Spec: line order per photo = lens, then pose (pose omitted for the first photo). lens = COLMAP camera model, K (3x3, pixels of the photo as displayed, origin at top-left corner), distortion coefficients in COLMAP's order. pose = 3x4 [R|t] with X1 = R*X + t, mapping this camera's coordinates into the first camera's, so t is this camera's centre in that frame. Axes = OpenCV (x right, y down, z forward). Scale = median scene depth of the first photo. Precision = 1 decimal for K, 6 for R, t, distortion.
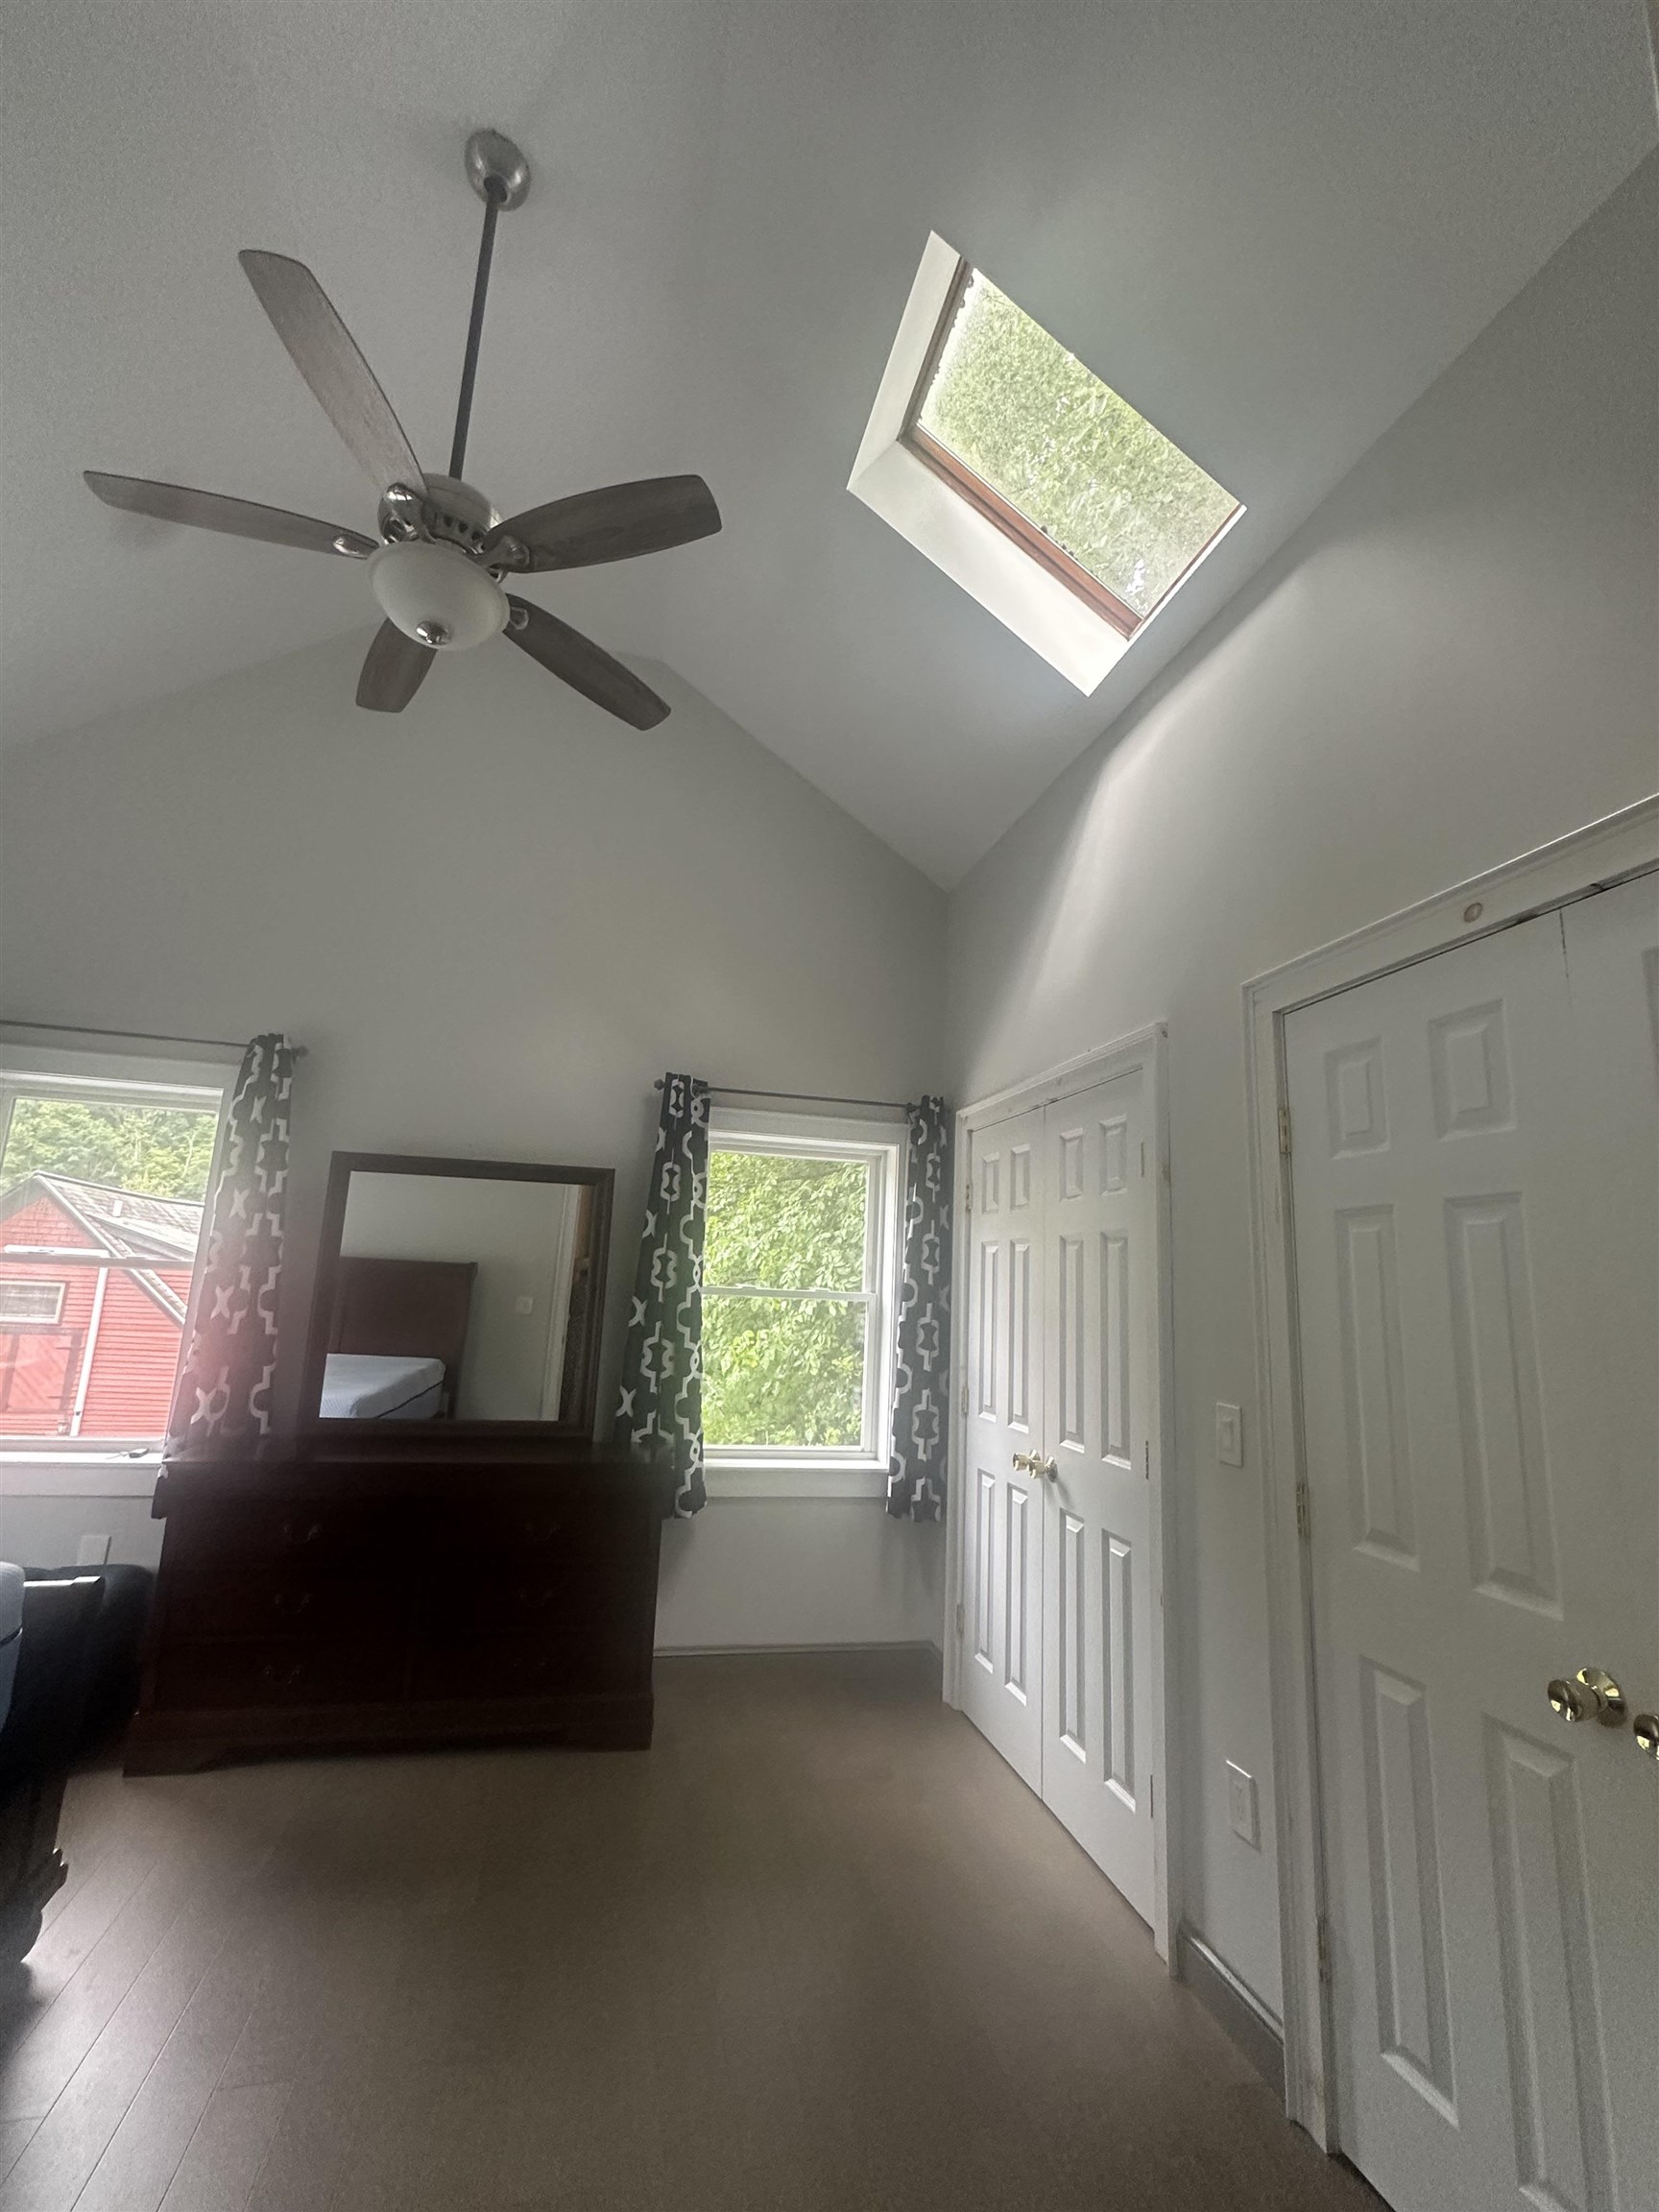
lens RADIAL K [[968.4, 0, 828.8], [0, 968.4, 1103.1], [0, 0, 1]] dist [-0.006415, 0.001934]
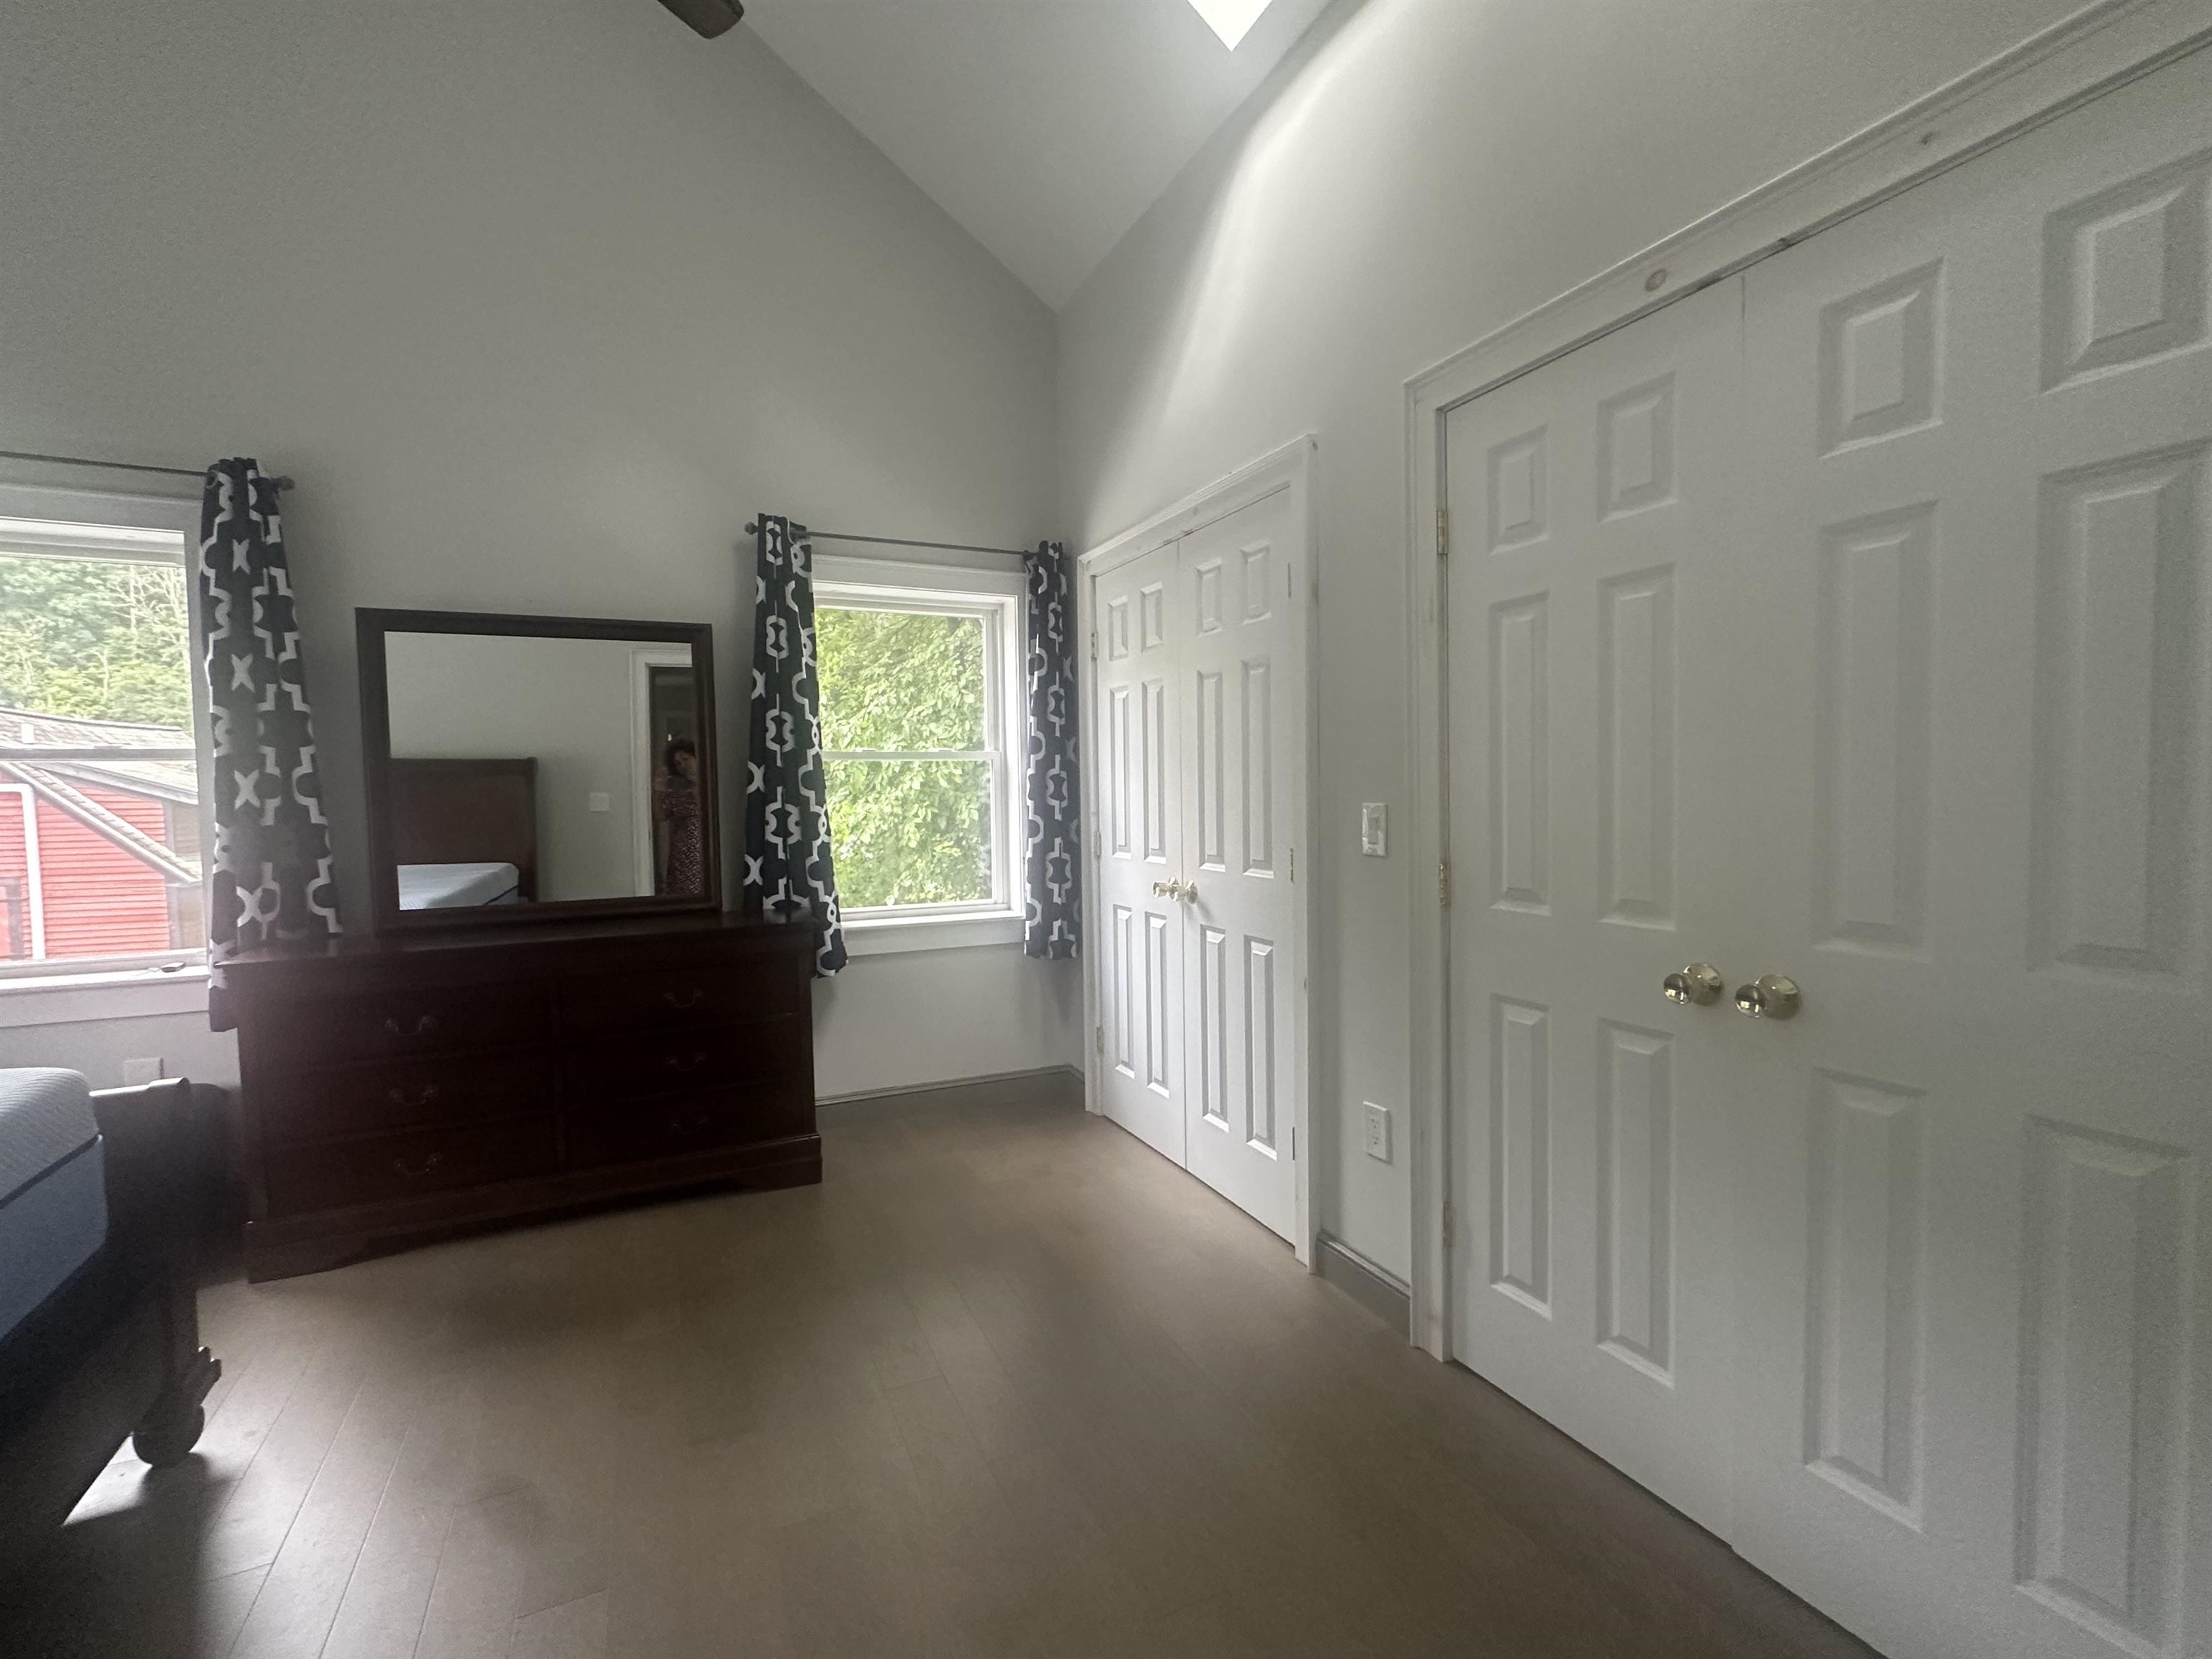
lens RADIAL K [[968.4, 0, 1104.5], [0, 968.4, 829.1], [0, 0, 1]] dist [-0.006415, 0.001934]
pose [[0.975984, -0.069923, 0.206314, -0.070118], [0.020400, 0.972260, 0.233010, 0.057224], [-0.216883, -0.223206, 0.950337, 0.025836]]
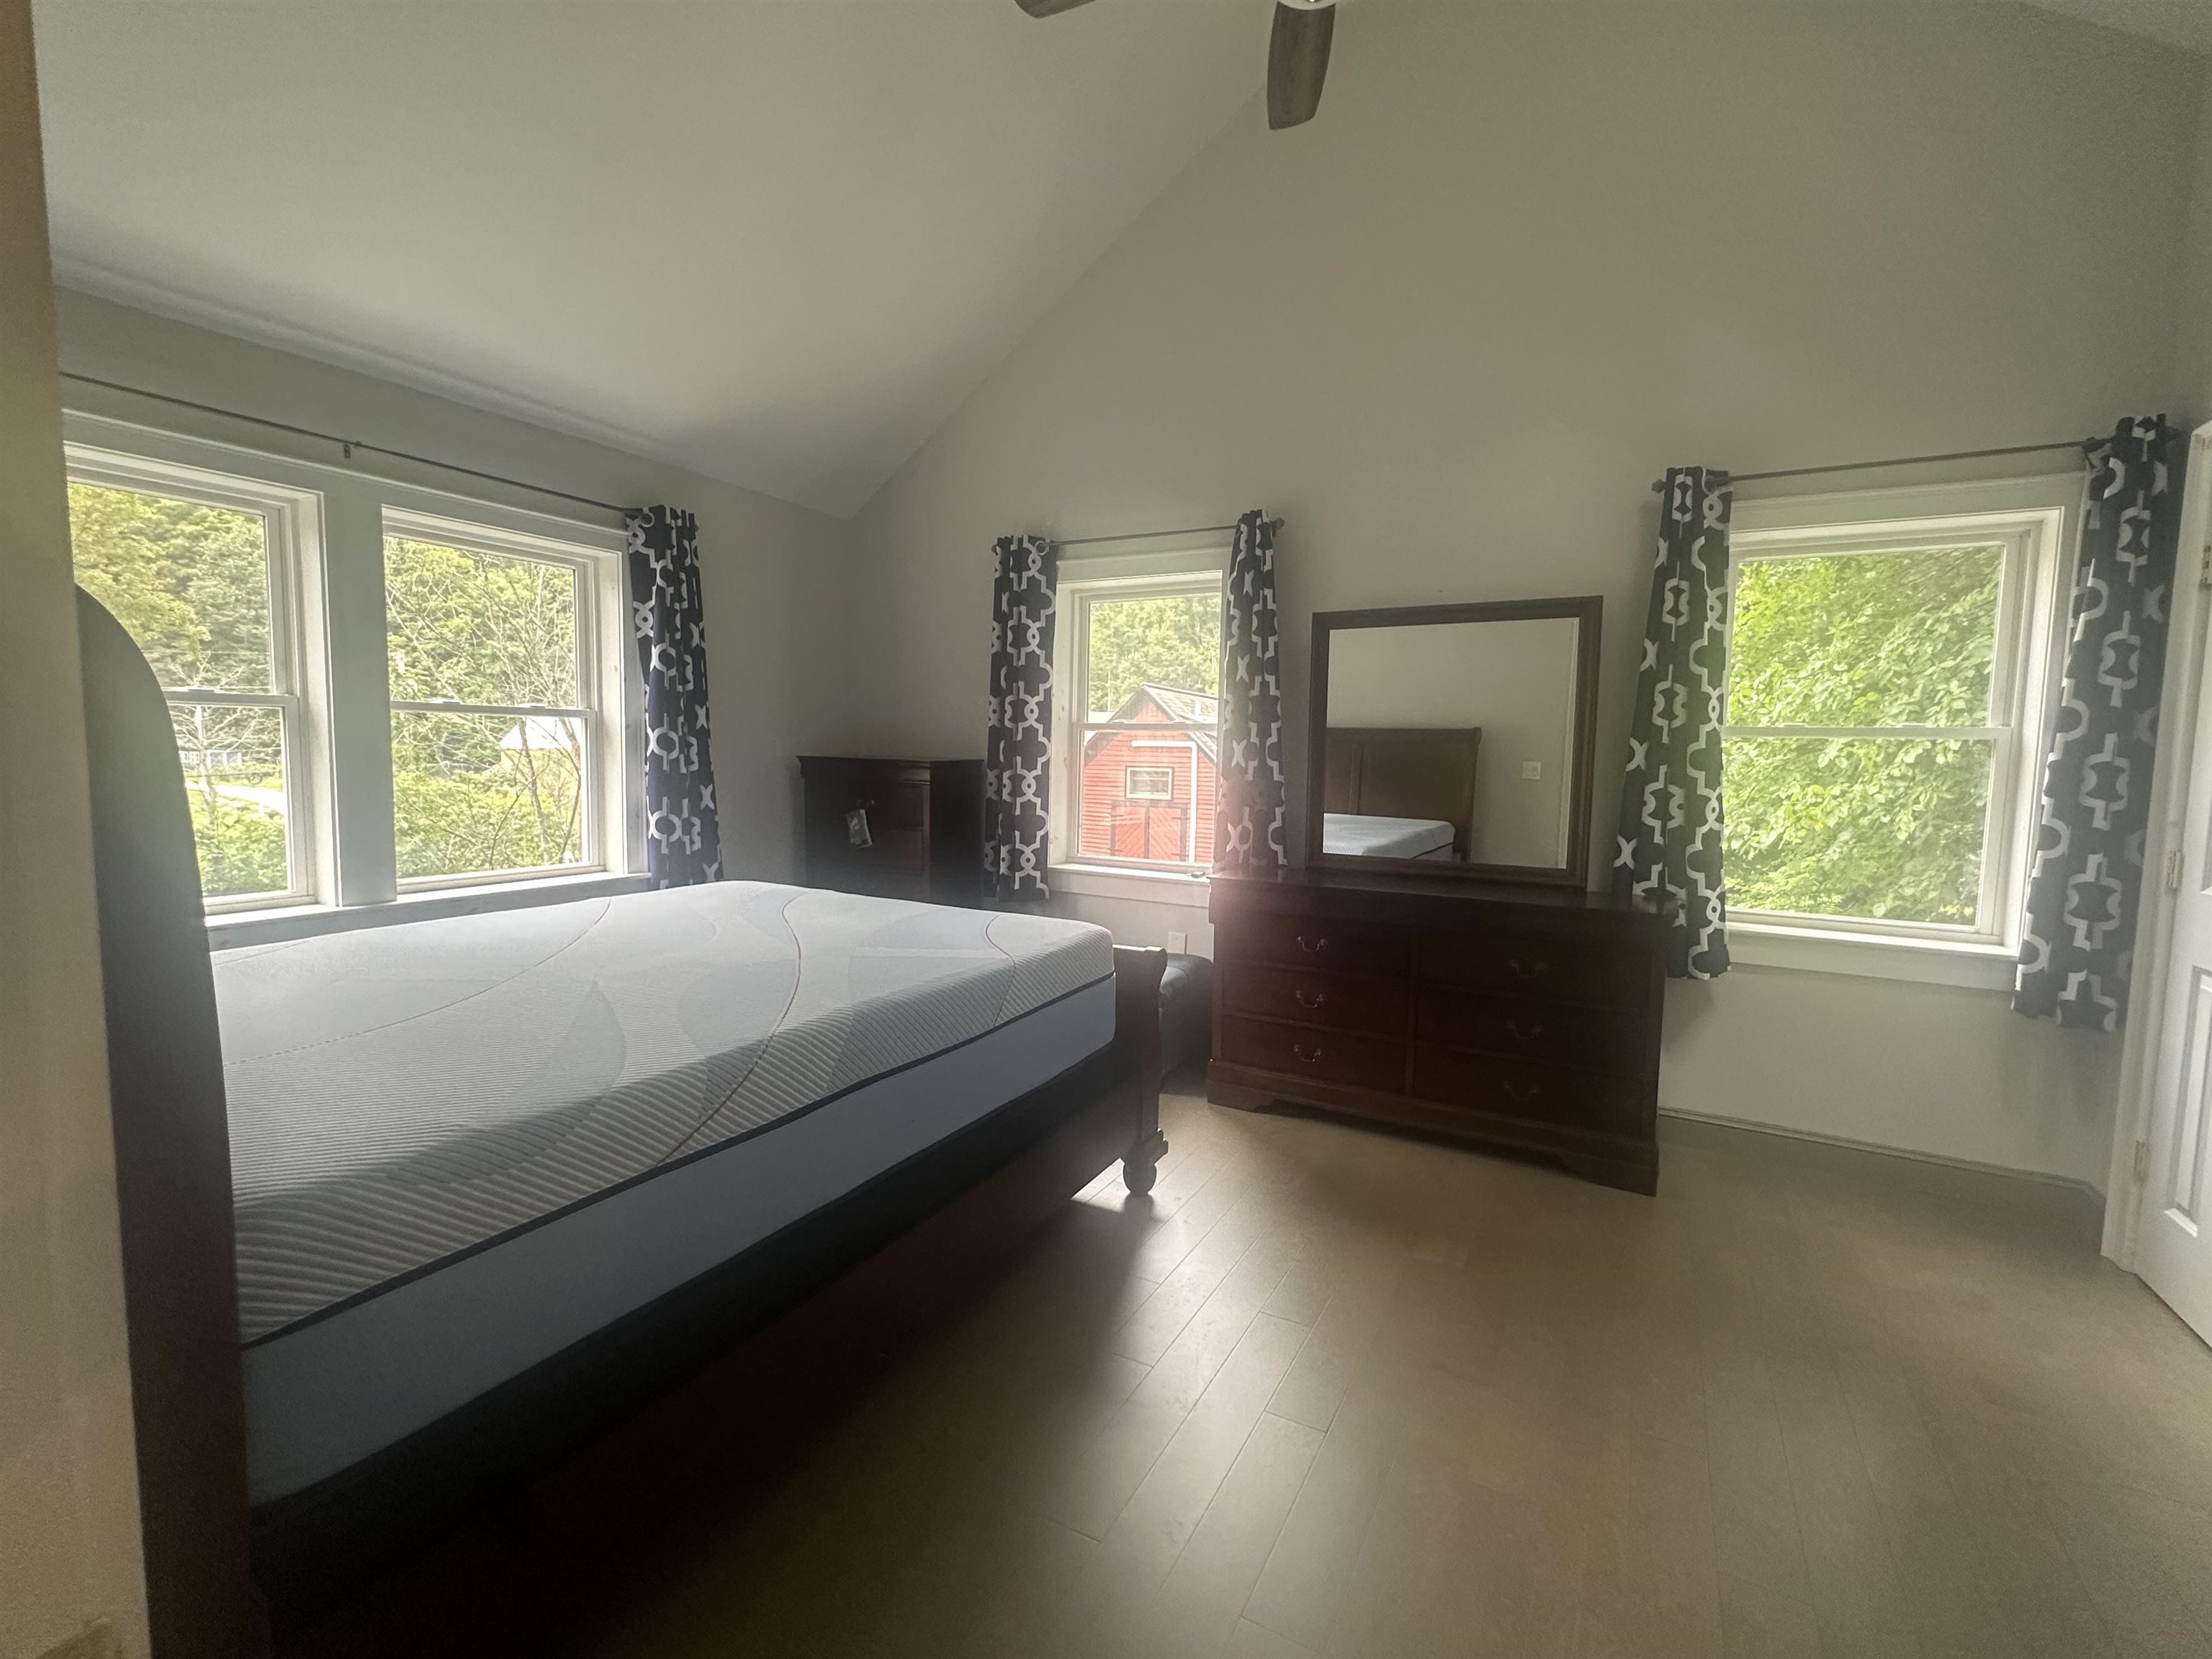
lens RADIAL K [[968.4, 0, 1109.3], [0, 968.4, 832.0], [0, 0, 1]] dist [-0.006415, 0.001934]
pose [[0.736893, 0.024141, -0.675578, 0.050749], [0.139168, 0.972538, 0.186552, 0.056815], [0.661529, -0.231488, 0.713297, 0.036111]]
